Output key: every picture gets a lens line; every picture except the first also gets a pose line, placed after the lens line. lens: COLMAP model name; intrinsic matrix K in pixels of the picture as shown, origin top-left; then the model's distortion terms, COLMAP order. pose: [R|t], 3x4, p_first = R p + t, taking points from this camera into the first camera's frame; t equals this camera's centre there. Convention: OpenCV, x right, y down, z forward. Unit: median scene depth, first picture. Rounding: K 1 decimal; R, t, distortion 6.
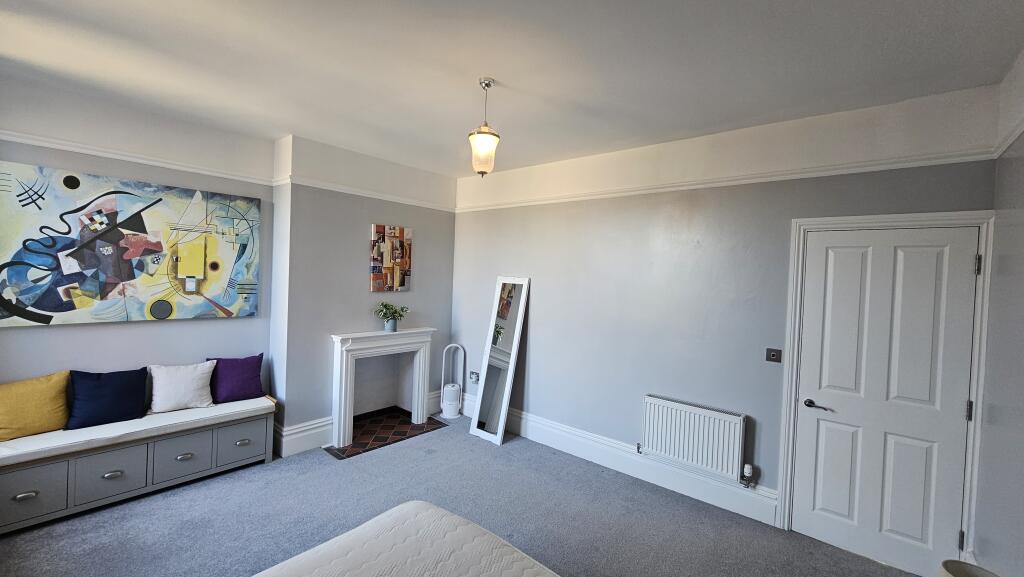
lens RADIAL K [[420.5, 0, 512.6], [0, 420.5, 282.8], [0, 0, 1]] dist [0.000790, -0.000067]
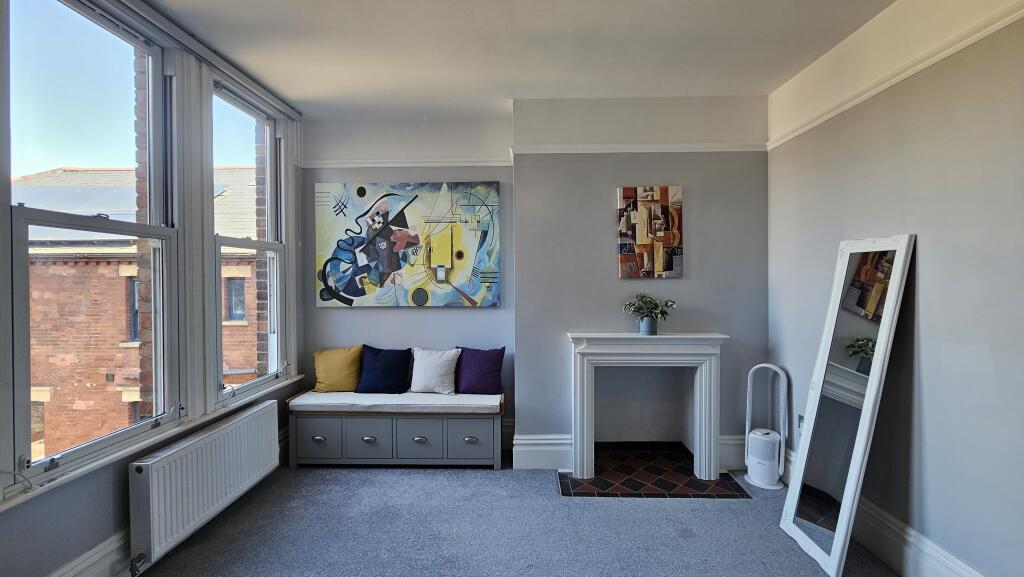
lens RADIAL K [[420.5, 0, 512.6], [0, 420.5, 282.8], [0, 0, 1]] dist [0.000790, -0.000067]
pose [[0.626266, -0.035485, -0.778801, 0.141630], [0.013333, 0.999305, -0.034810, 0.059575], [0.779495, 0.011416, 0.626304, 0.442156]]
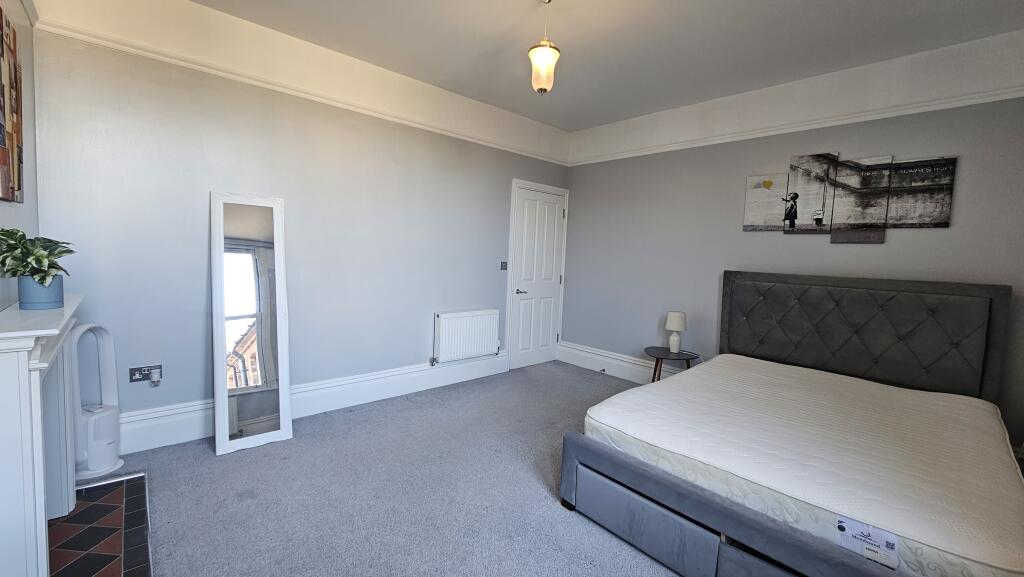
lens RADIAL K [[420.5, 0, 512.6], [0, 420.5, 282.8], [0, 0, 1]] dist [0.000790, -0.000067]
pose [[0.125475, -0.105317, 0.986491, -0.728189], [-0.018832, 0.993918, 0.108505, 0.053496], [-0.991918, -0.032192, 0.122729, 0.626019]]
